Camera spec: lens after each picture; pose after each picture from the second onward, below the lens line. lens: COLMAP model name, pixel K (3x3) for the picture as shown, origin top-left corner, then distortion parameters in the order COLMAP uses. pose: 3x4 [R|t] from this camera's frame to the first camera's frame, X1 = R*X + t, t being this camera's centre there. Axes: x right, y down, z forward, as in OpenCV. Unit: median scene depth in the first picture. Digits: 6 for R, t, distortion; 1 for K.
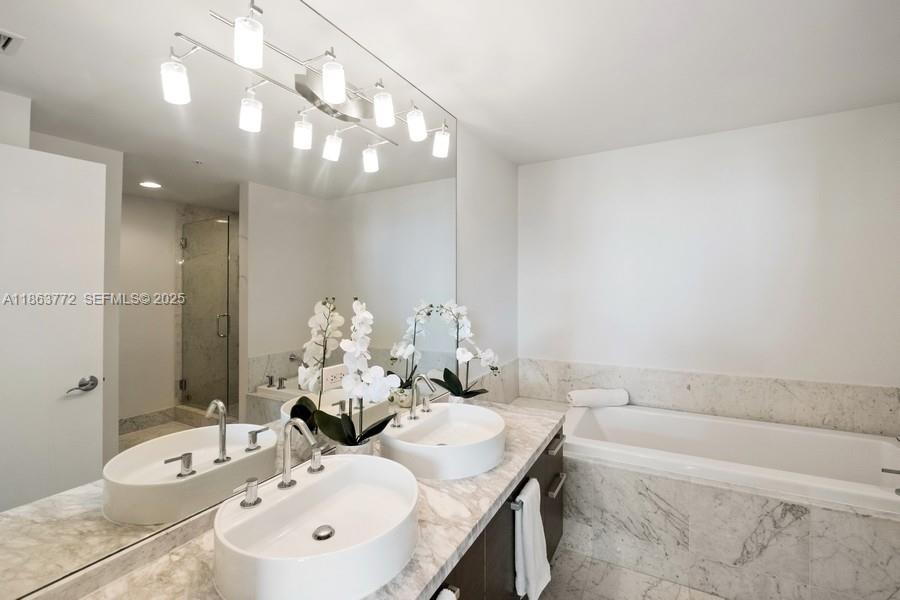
lens RADIAL K [[409.1, 0, 448.6], [0, 409.1, 272.3], [0, 0, 1]] dist [-0.007164, -0.000260]
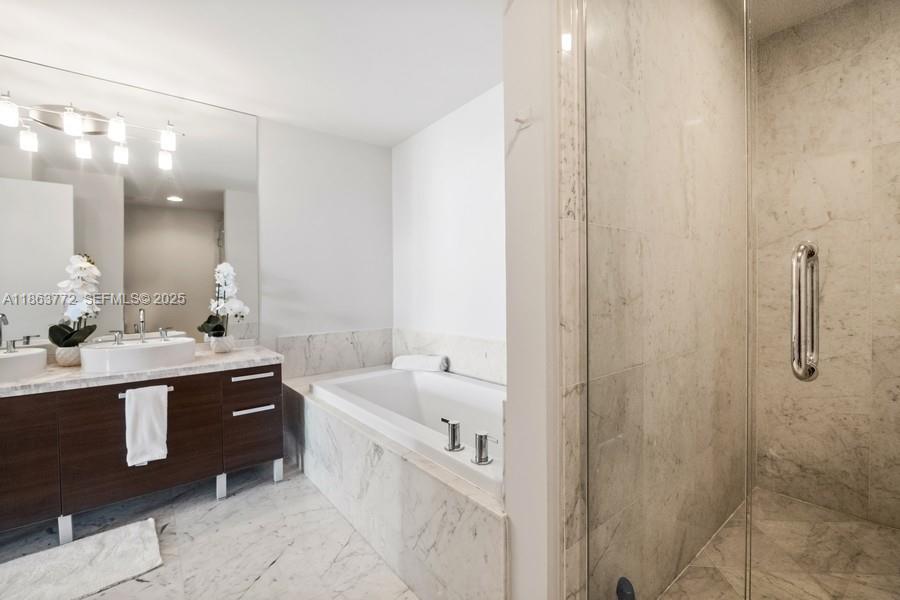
lens RADIAL K [[388.7, 0, 448.4], [0, 388.7, 270.6], [0, 0, 1]] dist [-0.001102, 0.000165]
pose [[0.936242, -0.018150, -0.350887, 1.294162], [0.015194, 0.999822, -0.011176, 0.131231], [0.351028, 0.005132, 0.936351, 0.121790]]
